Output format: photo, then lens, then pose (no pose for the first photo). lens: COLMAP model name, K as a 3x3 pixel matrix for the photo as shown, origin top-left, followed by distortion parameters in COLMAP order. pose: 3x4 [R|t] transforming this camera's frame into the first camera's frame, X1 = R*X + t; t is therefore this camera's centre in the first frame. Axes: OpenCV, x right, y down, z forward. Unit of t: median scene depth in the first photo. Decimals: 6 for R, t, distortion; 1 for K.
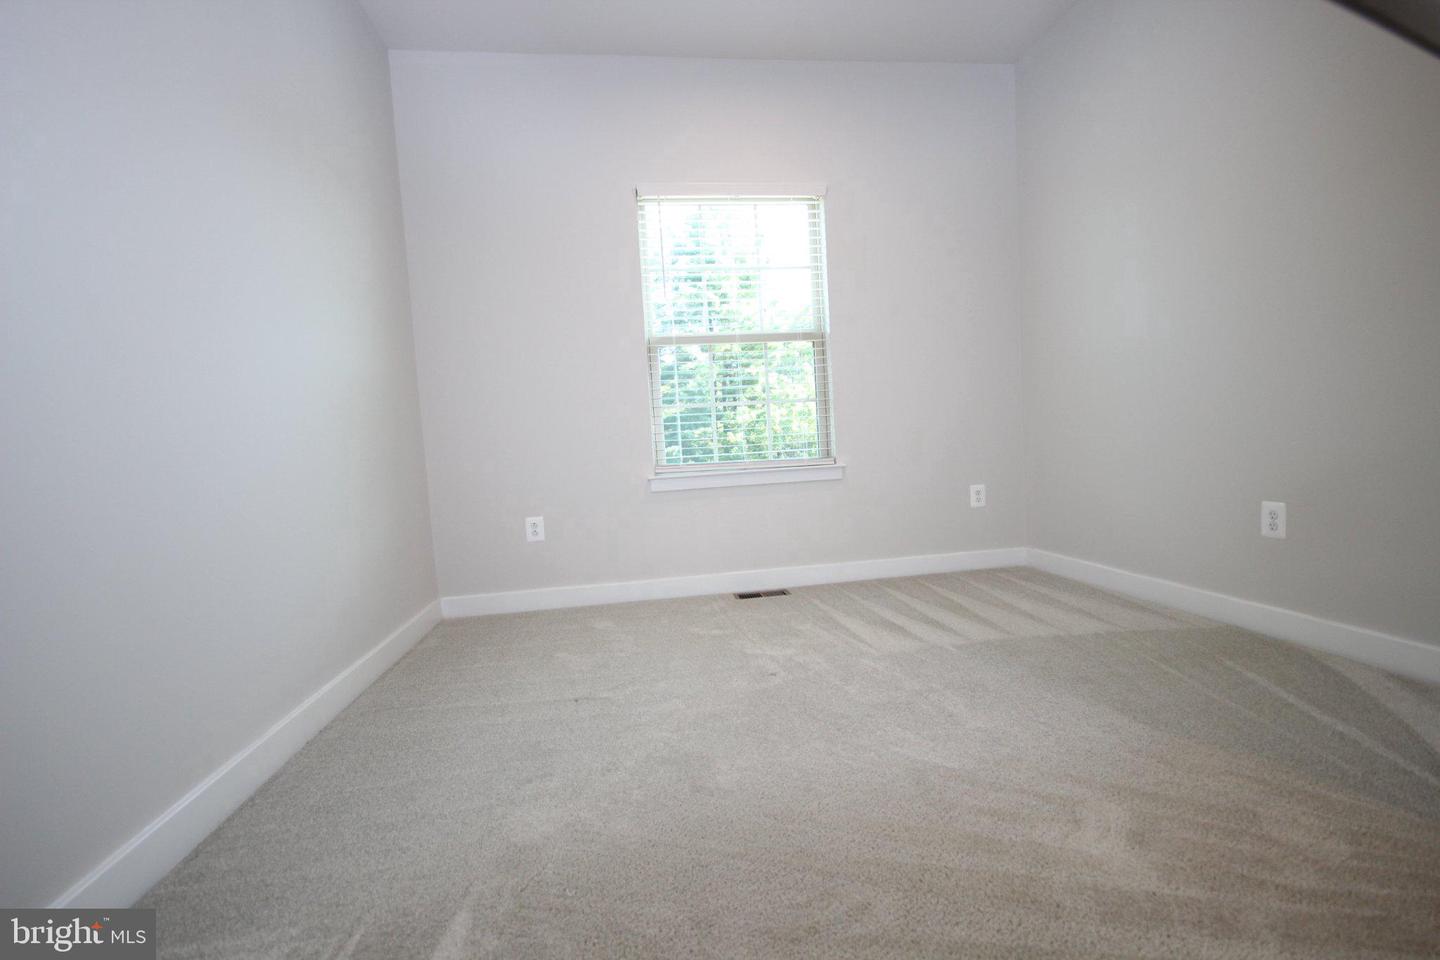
lens RADIAL K [[665.9, 0, 720.8], [0, 665.9, 481.4], [0, 0, 1]] dist [-0.002234, 0.001848]
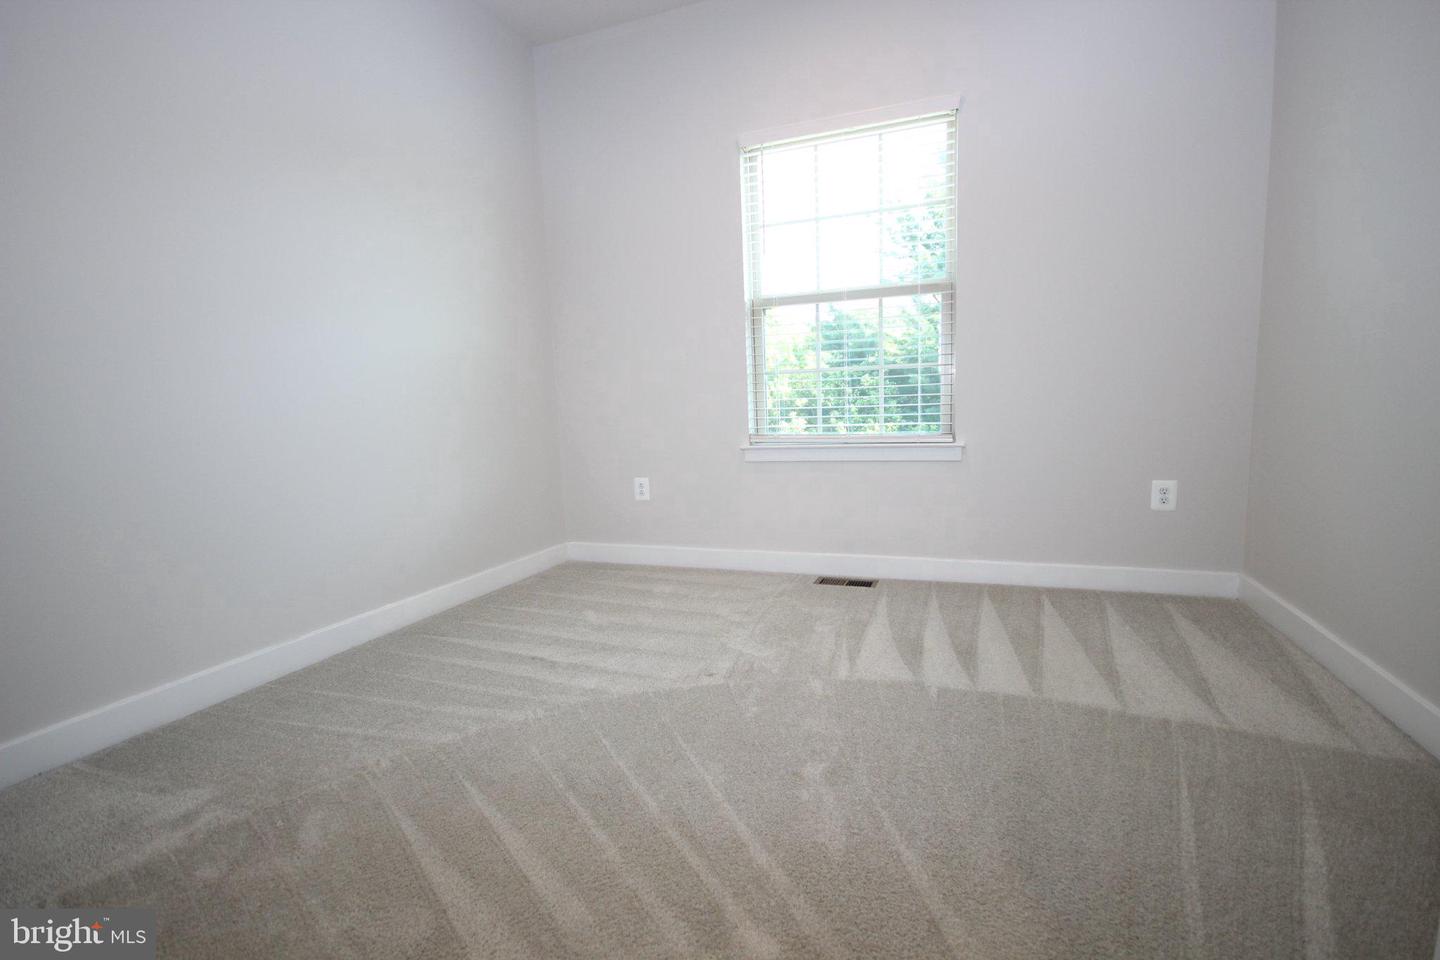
lens RADIAL K [[665.9, 0, 692.6], [0, 665.9, 486.8], [0, 0, 1]] dist [-0.002234, 0.001848]
pose [[0.870197, 0.086401, -0.485069, 0.320754], [-0.039916, 0.993631, 0.105380, -0.049552], [0.491085, -0.072339, 0.868103, 0.116274]]
